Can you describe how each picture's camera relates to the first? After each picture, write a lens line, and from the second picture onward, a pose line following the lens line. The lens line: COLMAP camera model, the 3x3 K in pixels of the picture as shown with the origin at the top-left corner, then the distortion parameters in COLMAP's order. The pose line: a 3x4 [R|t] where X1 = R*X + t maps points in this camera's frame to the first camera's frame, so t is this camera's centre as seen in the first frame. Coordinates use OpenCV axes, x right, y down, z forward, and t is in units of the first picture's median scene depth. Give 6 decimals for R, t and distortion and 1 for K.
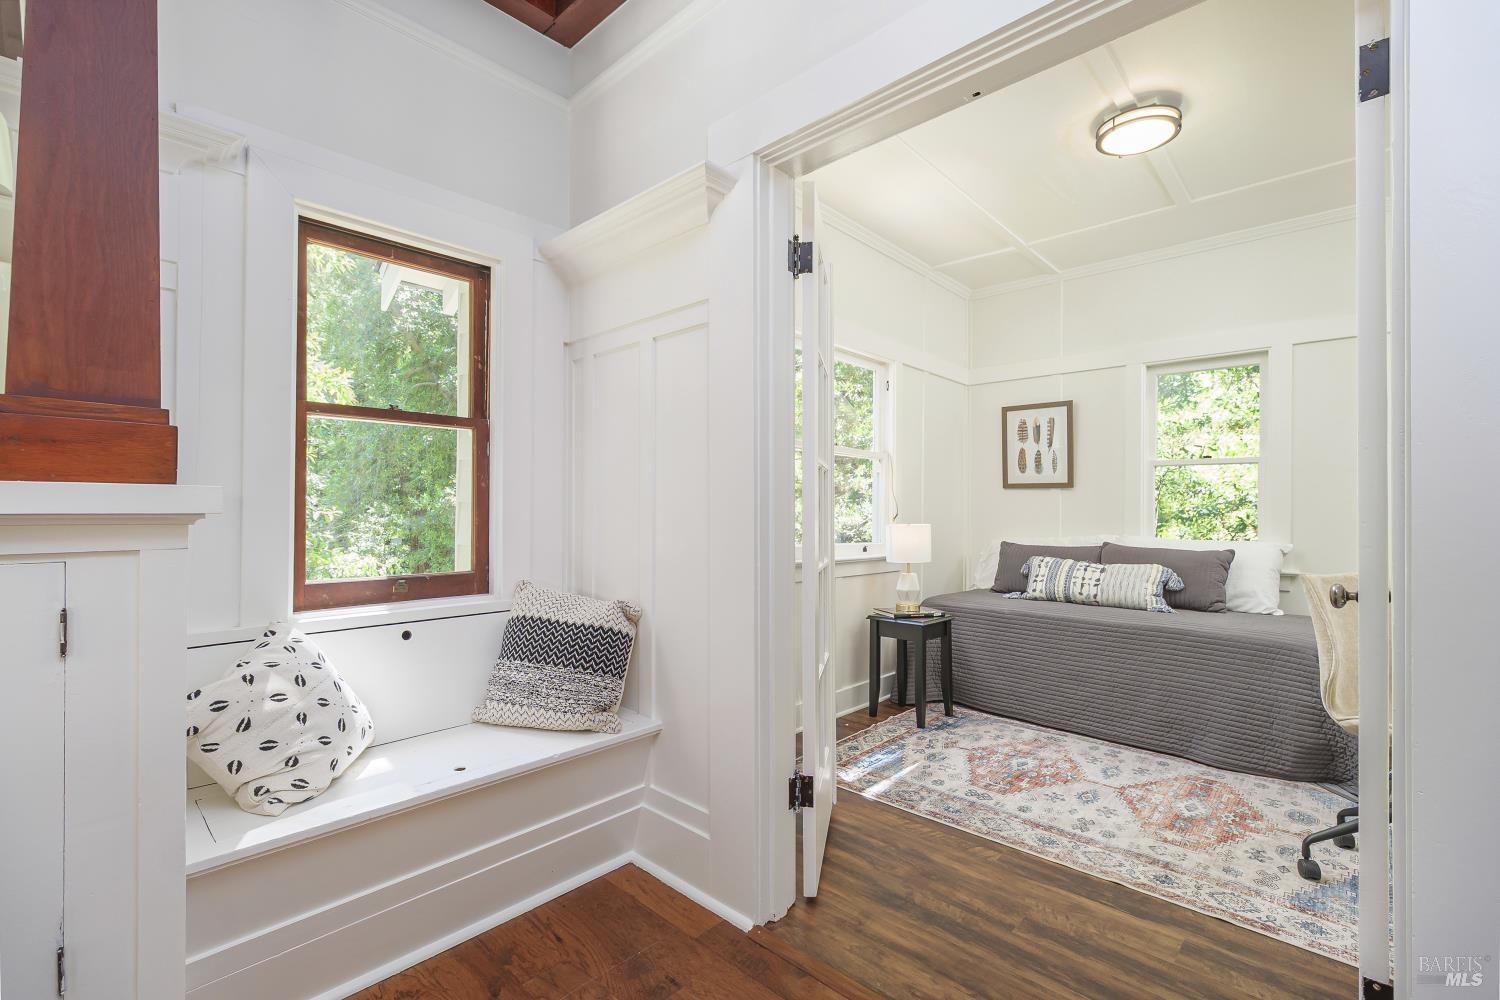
lens RADIAL K [[657.7, 0, 753.8], [0, 657.7, 508.7], [0, 0, 1]] dist [0.001204, 0.000022]
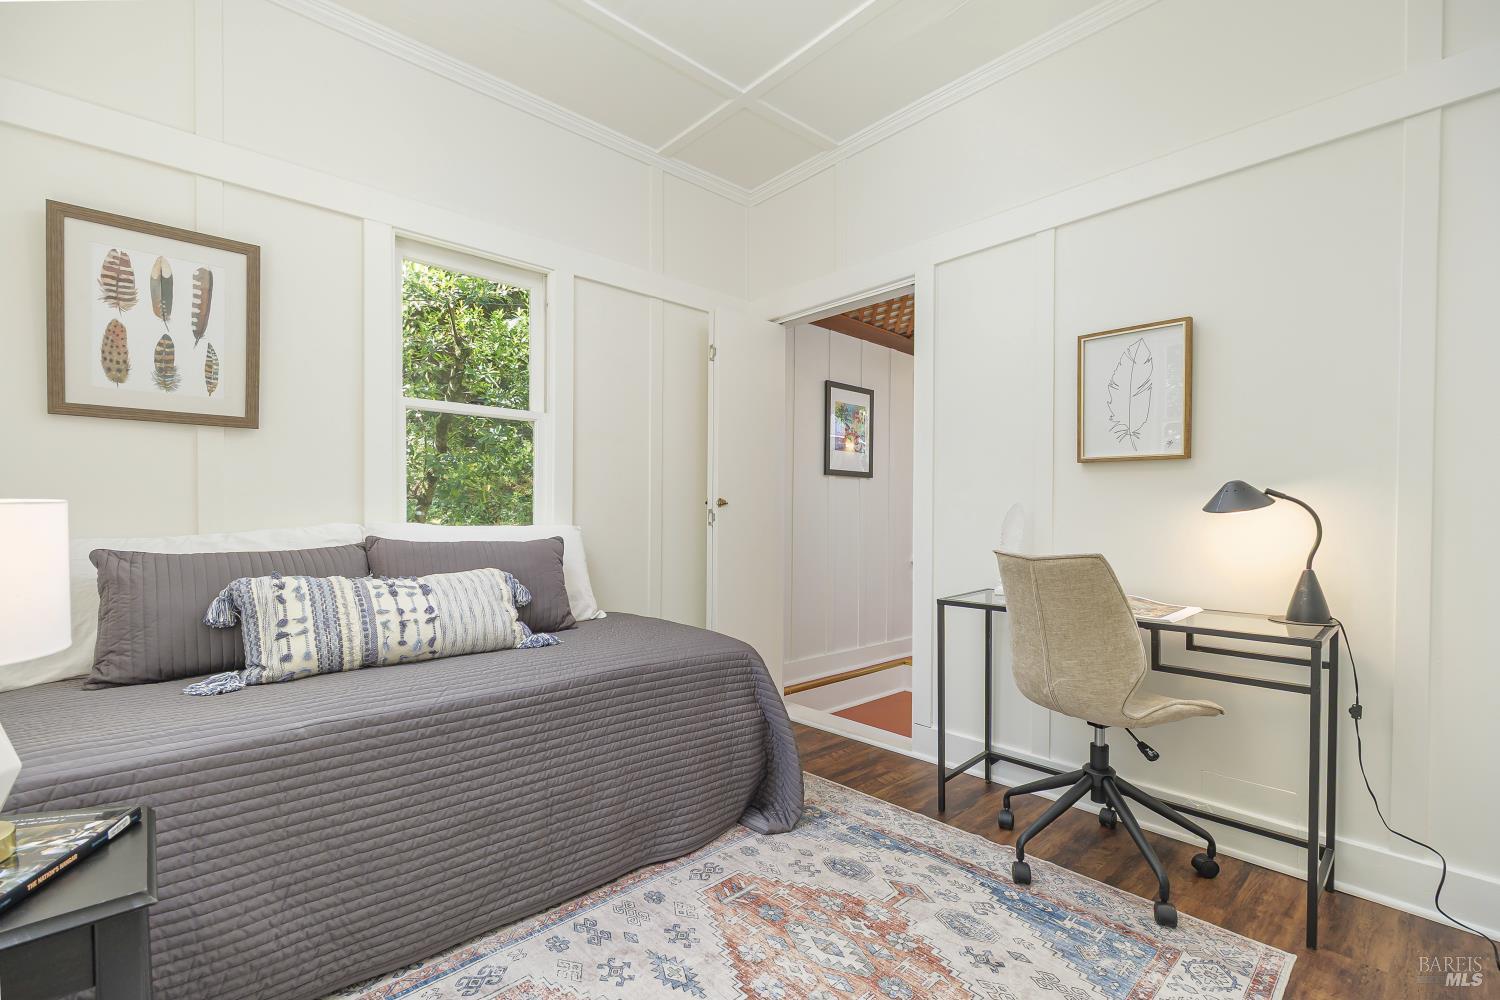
lens RADIAL K [[664.9, 0, 751.0], [0, 664.9, 514.3], [0, 0, 1]] dist [-0.002095, 0.000226]
pose [[0.073119, -0.016409, 0.997188, 0.024361], [-0.010469, 0.999797, 0.017220, 0.021954], [-0.997268, -0.011699, 0.072933, 0.706017]]
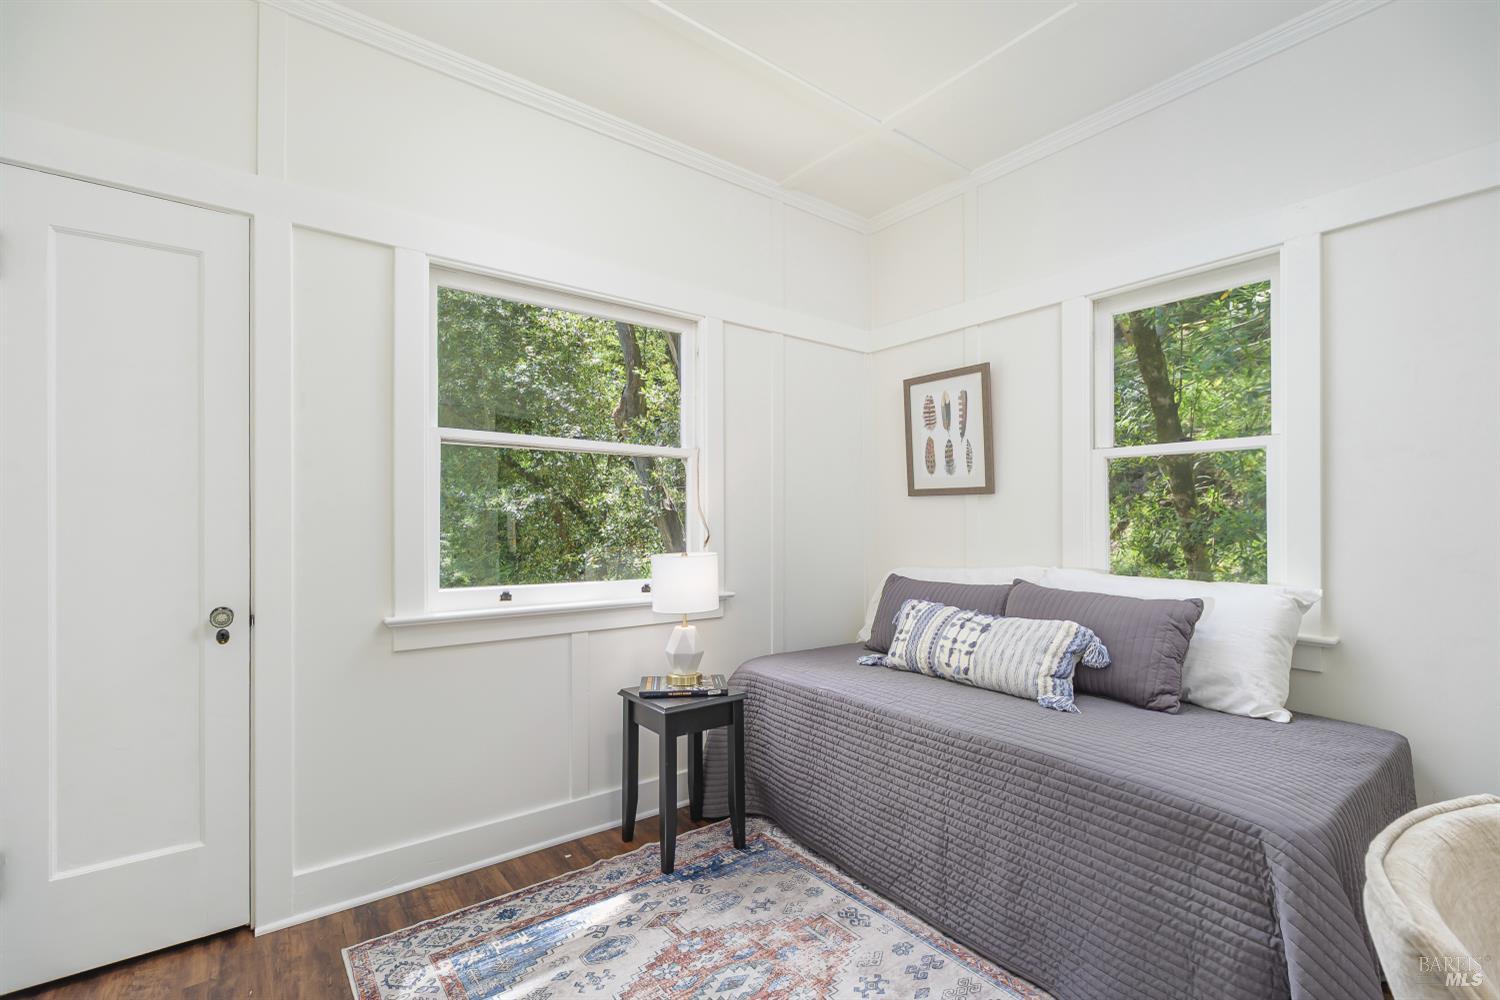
lens RADIAL K [[664.9, 0, 751.0], [0, 664.9, 514.3], [0, 0, 1]] dist [-0.002095, 0.000226]
pose [[0.985583, -0.010866, -0.168842, 0.420805], [0.009957, 0.999931, -0.006231, -0.011463], [0.168898, 0.004460, 0.985623, 0.348429]]
